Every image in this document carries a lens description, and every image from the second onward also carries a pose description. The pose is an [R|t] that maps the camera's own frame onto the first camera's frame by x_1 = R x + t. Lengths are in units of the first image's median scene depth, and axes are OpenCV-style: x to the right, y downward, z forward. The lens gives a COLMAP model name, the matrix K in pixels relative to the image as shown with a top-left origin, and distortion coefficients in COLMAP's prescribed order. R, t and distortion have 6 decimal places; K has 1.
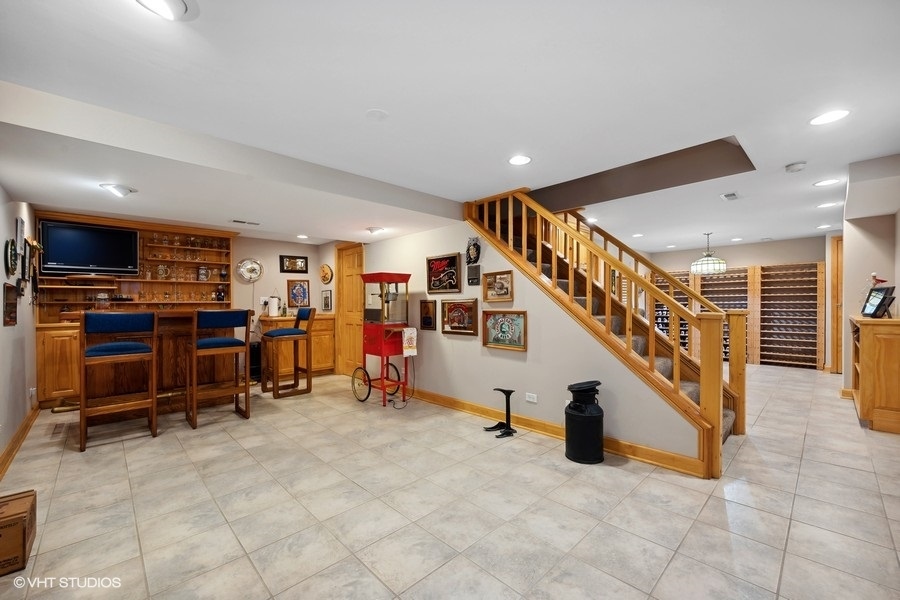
lens RADIAL K [[371.9, 0, 451.5], [0, 371.9, 312.1], [0, 0, 1]] dist [0.000016, -0.000190]
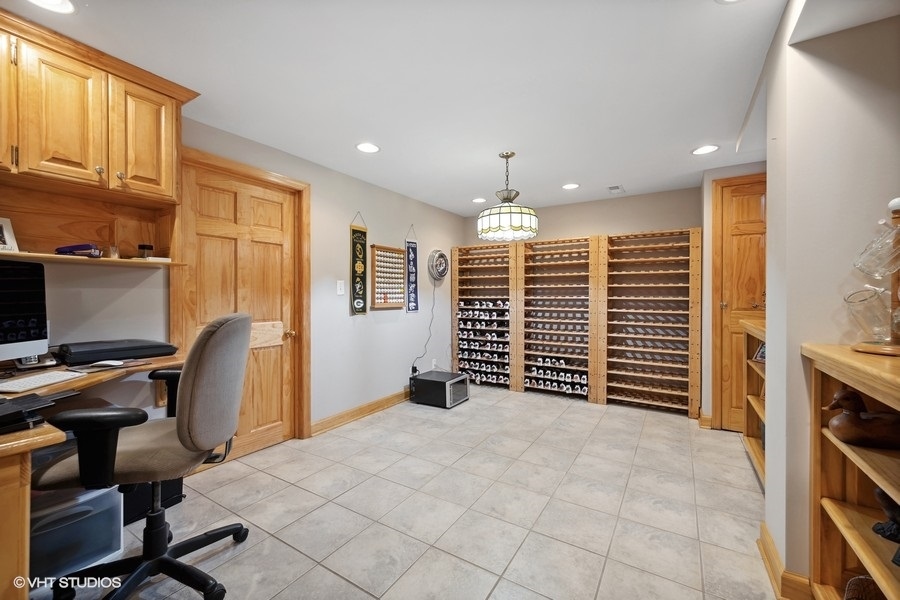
lens RADIAL K [[371.9, 0, 451.6], [0, 371.9, 299.0], [0, 0, 1]] dist [0.000016, -0.000190]
pose [[0.971661, 0.014342, 0.235944, 0.459867], [-0.010390, 0.999784, -0.017986, -0.011748], [-0.236151, 0.015025, 0.971600, 0.494566]]
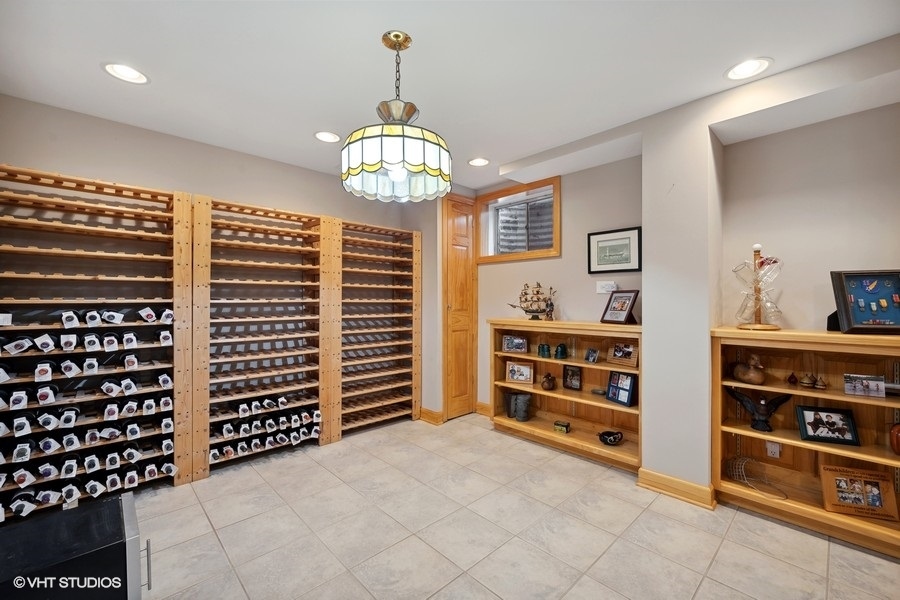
lens RADIAL K [[371.9, 0, 451.4], [0, 371.9, 298.2], [0, 0, 1]] dist [0.000016, -0.000190]
pose [[0.004965, 0.017435, 0.999836, 0.383005], [0.021548, 0.999614, -0.017539, -0.019040], [-0.999755, 0.021632, 0.004588, 0.875226]]
